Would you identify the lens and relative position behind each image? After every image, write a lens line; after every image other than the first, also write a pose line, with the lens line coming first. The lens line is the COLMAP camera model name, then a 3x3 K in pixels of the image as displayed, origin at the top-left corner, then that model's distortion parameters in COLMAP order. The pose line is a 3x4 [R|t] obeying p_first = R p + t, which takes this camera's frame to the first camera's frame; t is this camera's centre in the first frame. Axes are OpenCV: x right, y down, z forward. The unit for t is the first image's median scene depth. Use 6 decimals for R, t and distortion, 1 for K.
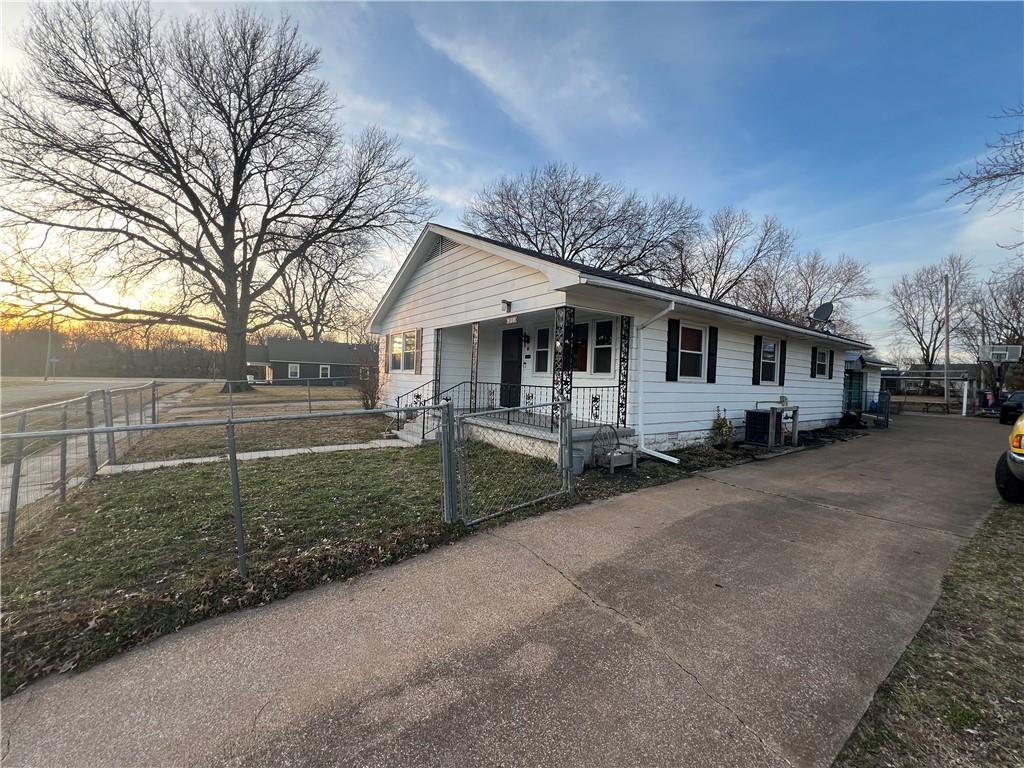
lens RADIAL K [[409.8, 0, 512.2], [0, 409.8, 382.7], [0, 0, 1]] dist [0.000381, -0.000090]
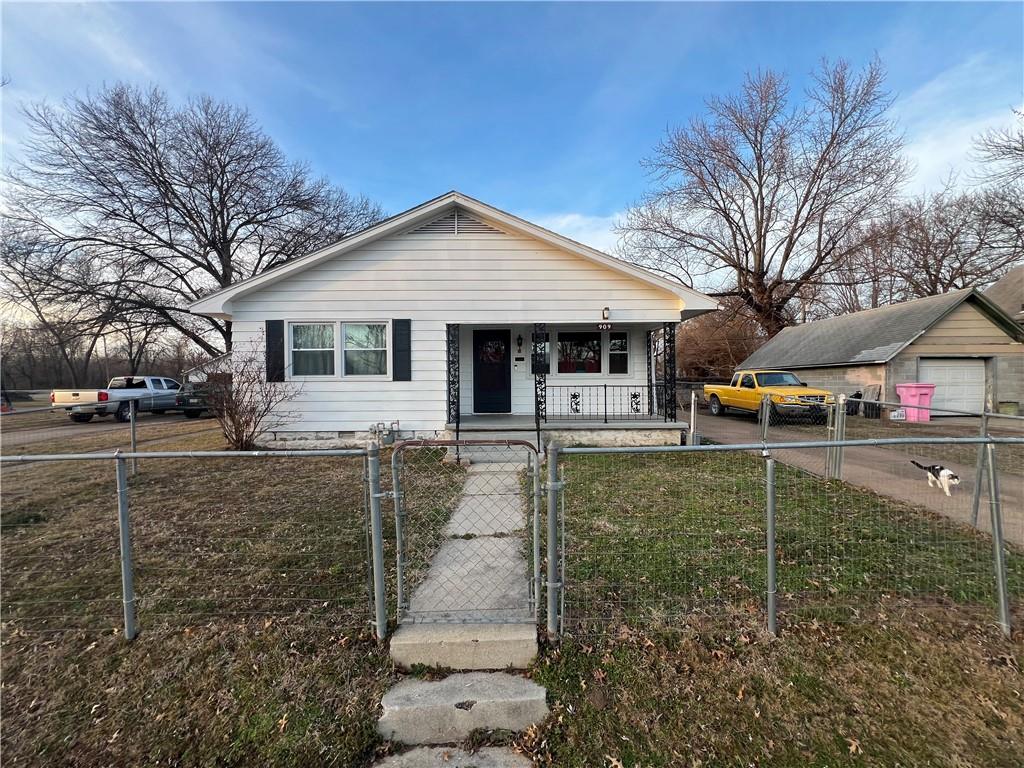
lens RADIAL K [[409.8, 0, 508.3], [0, 409.8, 384.7], [0, 0, 1]] dist [0.000381, -0.000090]
pose [[0.572899, -0.045074, 0.818386, -0.955602], [0.039707, 0.998841, 0.027217, -0.035729], [-0.818664, 0.016903, 0.574024, 0.538680]]
